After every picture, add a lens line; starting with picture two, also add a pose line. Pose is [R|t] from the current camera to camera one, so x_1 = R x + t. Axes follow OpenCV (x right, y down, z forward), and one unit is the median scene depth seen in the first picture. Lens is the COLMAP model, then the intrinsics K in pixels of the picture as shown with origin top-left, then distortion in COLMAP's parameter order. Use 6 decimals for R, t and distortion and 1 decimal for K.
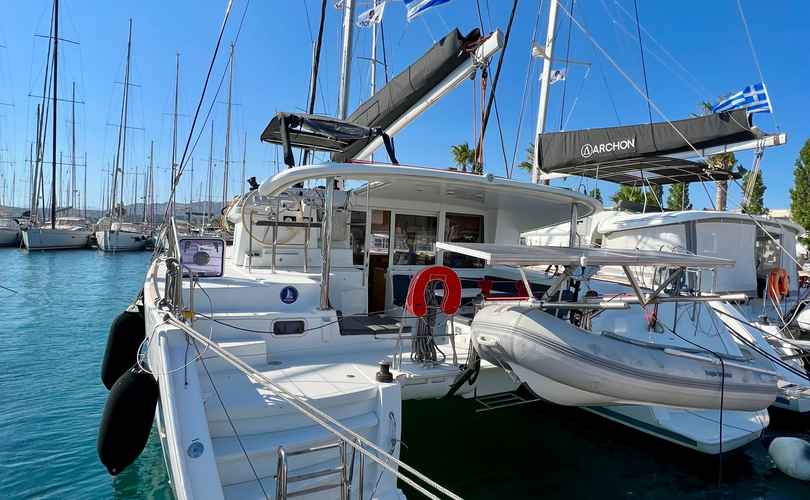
lens RADIAL K [[436.0, 0, 397.4], [0, 436.0, 251.9], [0, 0, 1]] dist [-0.010205, -0.002622]
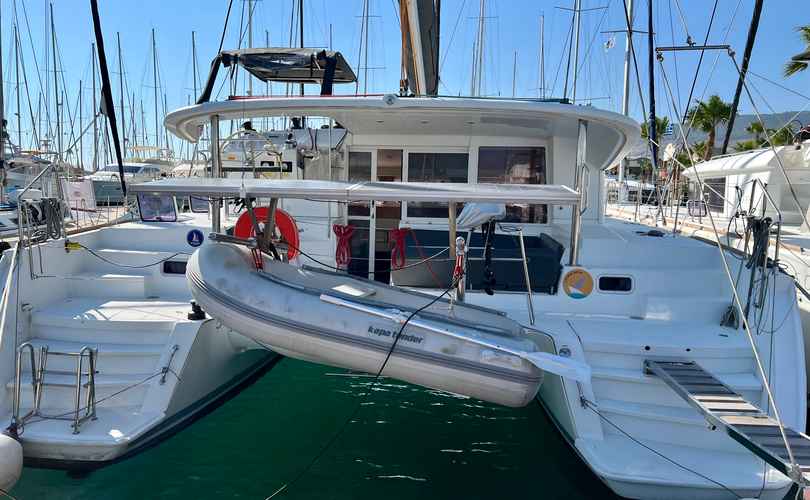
lens RADIAL K [[608.3, 0, 403.2], [0, 608.3, 257.7], [0, 0, 1]] dist [0.027092, 0.000768]
pose [[0.842908, 0.037286, -0.536763, 0.704943], [-0.001548, 0.997760, 0.066878, 0.036700], [0.538055, -0.055541, 0.841078, 0.047718]]
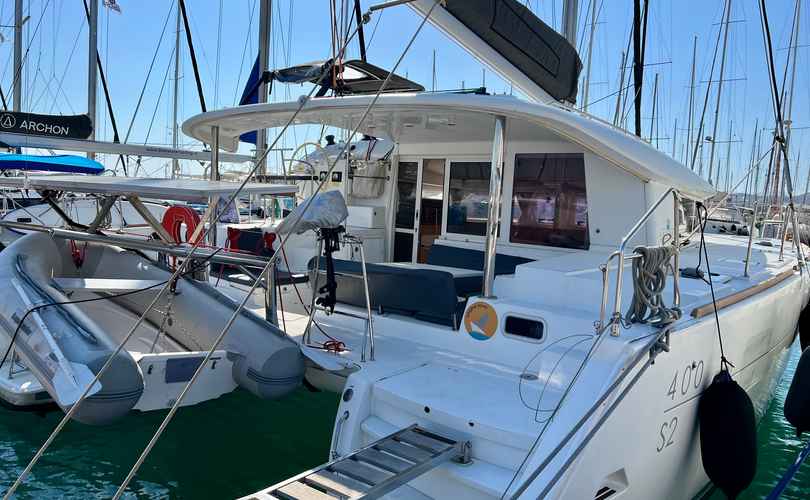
lens RADIAL K [[608.3, 0, 407.4], [0, 608.3, 248.8], [0, 0, 1]] dist [0.027092, 0.000768]
pose [[0.409650, 0.056003, -0.910522, 1.068733], [-0.063110, 0.997462, 0.032956, 0.034147], [0.910057, 0.043963, 0.412144, 0.613669]]
